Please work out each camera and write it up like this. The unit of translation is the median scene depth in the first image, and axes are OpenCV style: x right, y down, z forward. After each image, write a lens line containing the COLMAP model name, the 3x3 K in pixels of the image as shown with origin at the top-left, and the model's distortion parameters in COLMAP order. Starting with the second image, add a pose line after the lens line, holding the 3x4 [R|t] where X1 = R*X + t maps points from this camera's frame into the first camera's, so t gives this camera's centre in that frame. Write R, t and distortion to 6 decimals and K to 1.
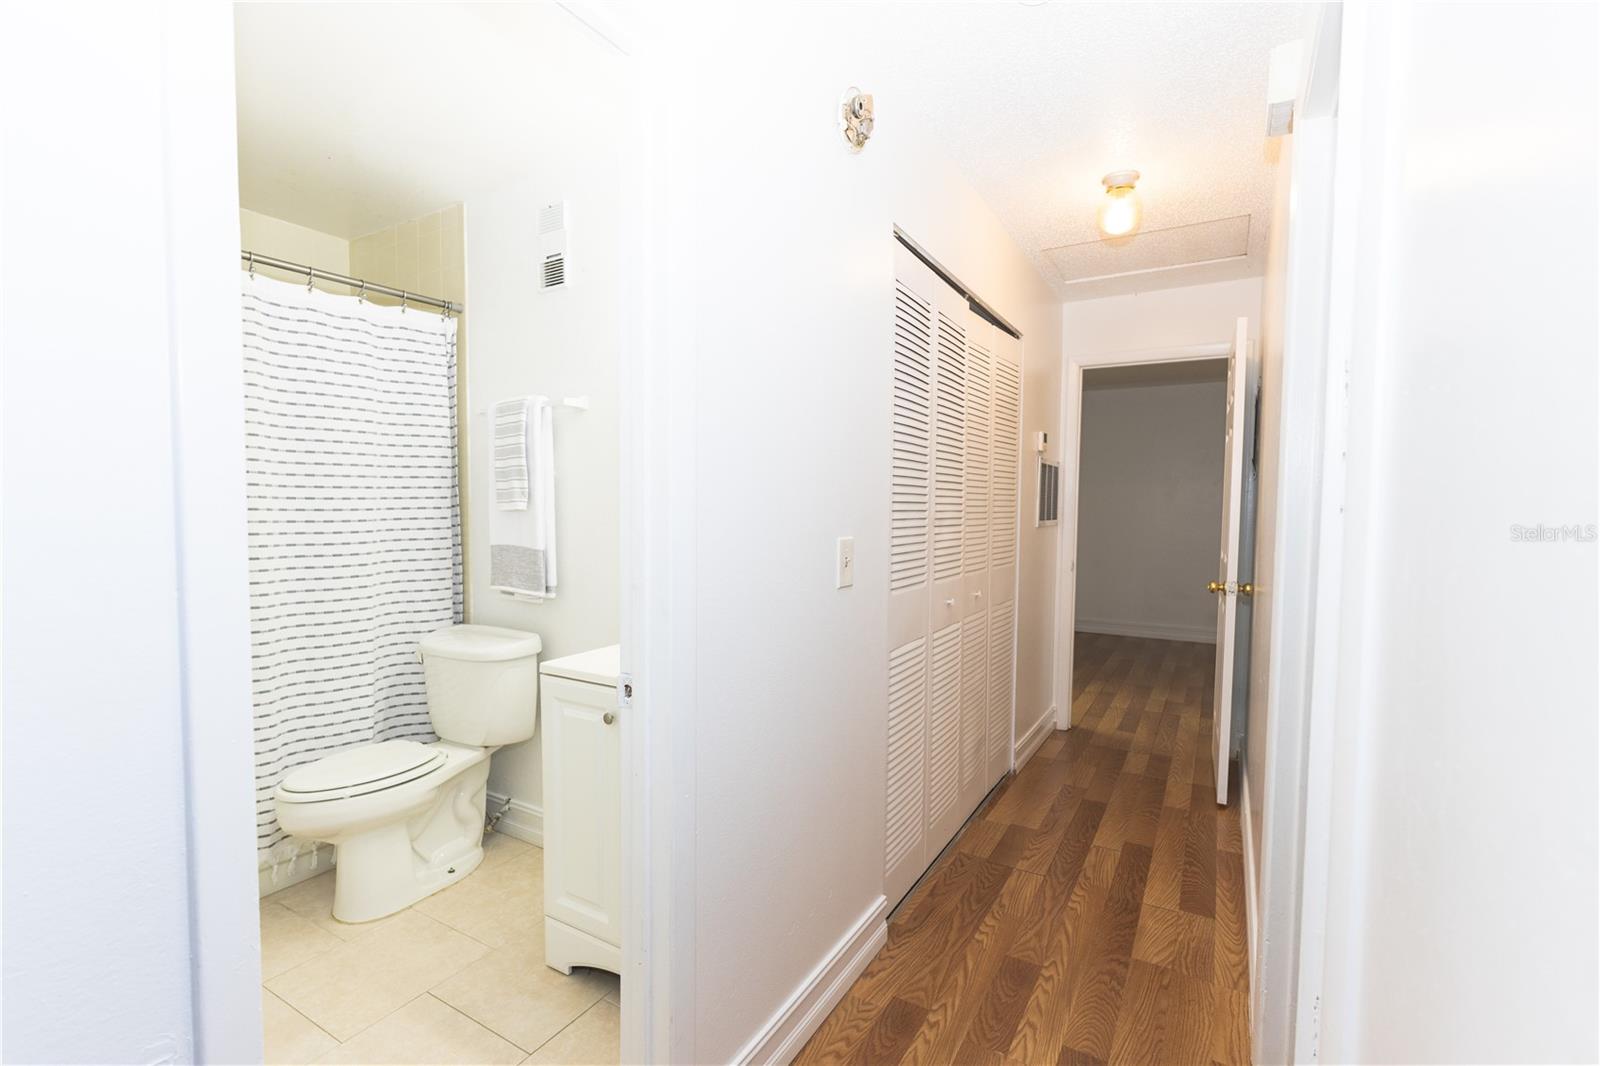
lens RADIAL K [[714.0, 0, 797.4], [0, 714.0, 538.2], [0, 0, 1]] dist [0.003280, 0.000590]
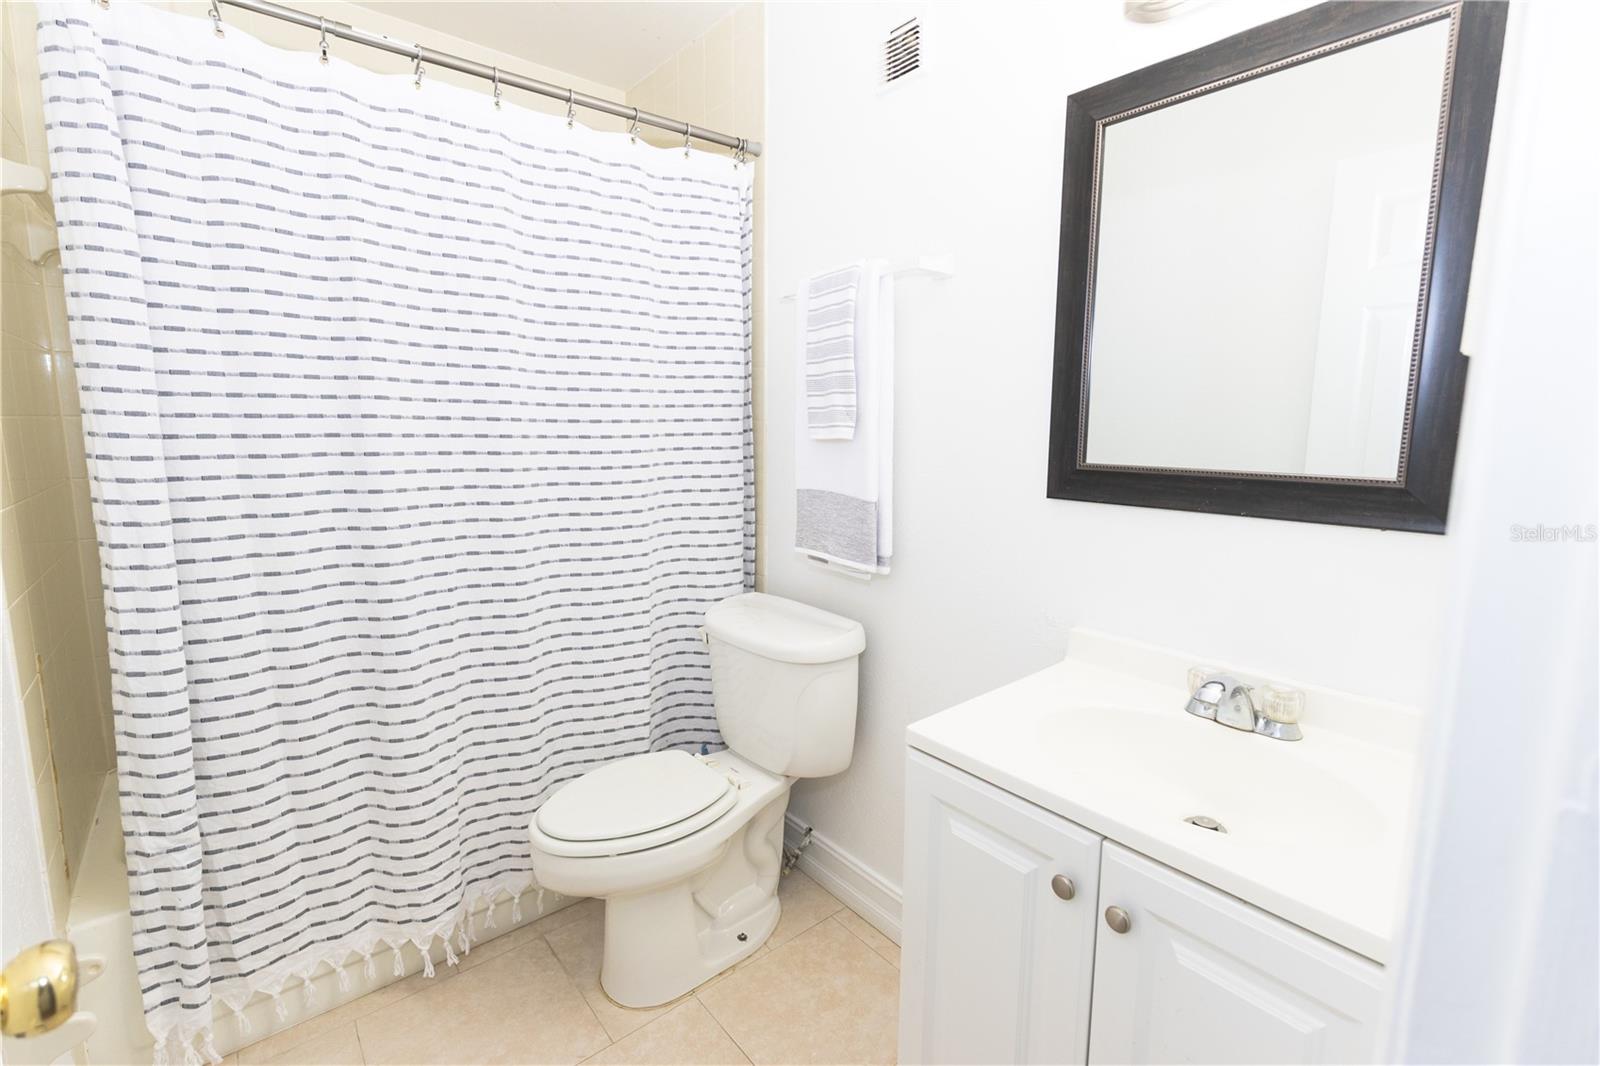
lens RADIAL K [[716.0, 0, 797.8], [0, 716.0, 524.6], [0, 0, 1]] dist [0.002974, 0.001167]
pose [[0.940466, 0.051156, -0.336016, -0.195790], [-0.019381, 0.995072, 0.097247, -0.024166], [0.339335, -0.084946, 0.936822, 0.350835]]
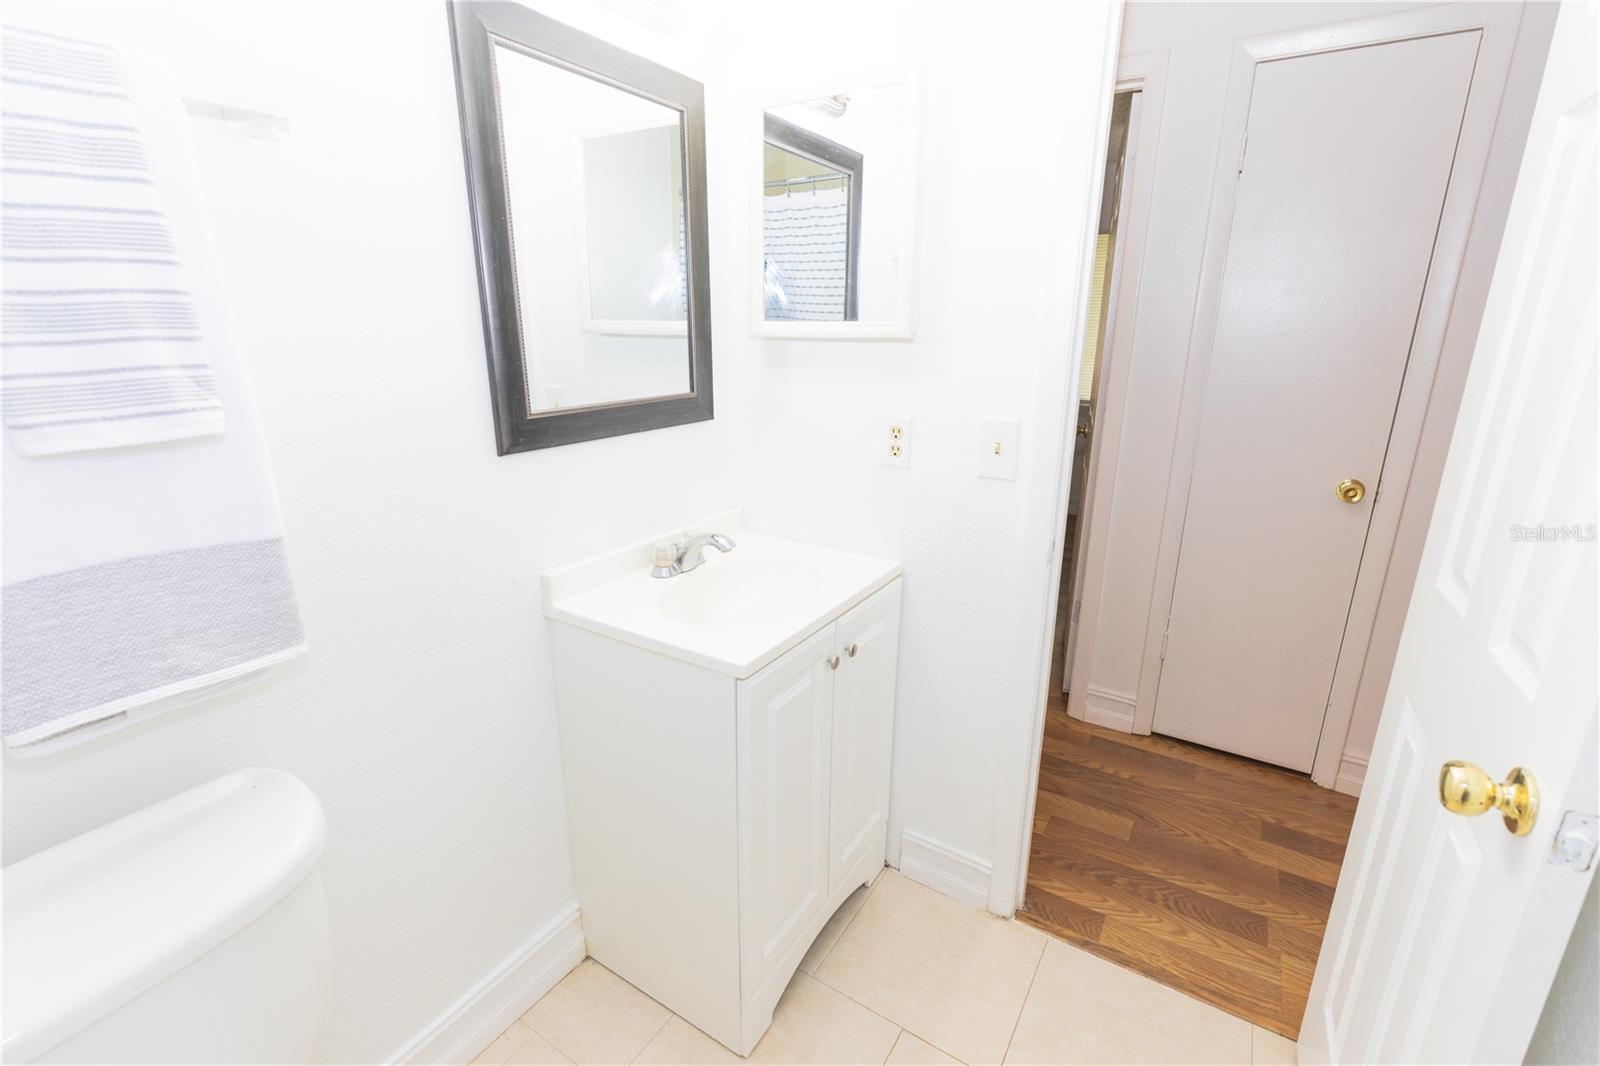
lens RADIAL K [[716.0, 0, 797.8], [0, 716.0, 524.6], [0, 0, 1]] dist [0.002974, 0.001167]
pose [[0.022769, -0.277769, 0.960378, -0.679861], [0.036452, 0.960219, 0.276859, -0.078677], [-0.999076, 0.028704, 0.031988, 0.699769]]
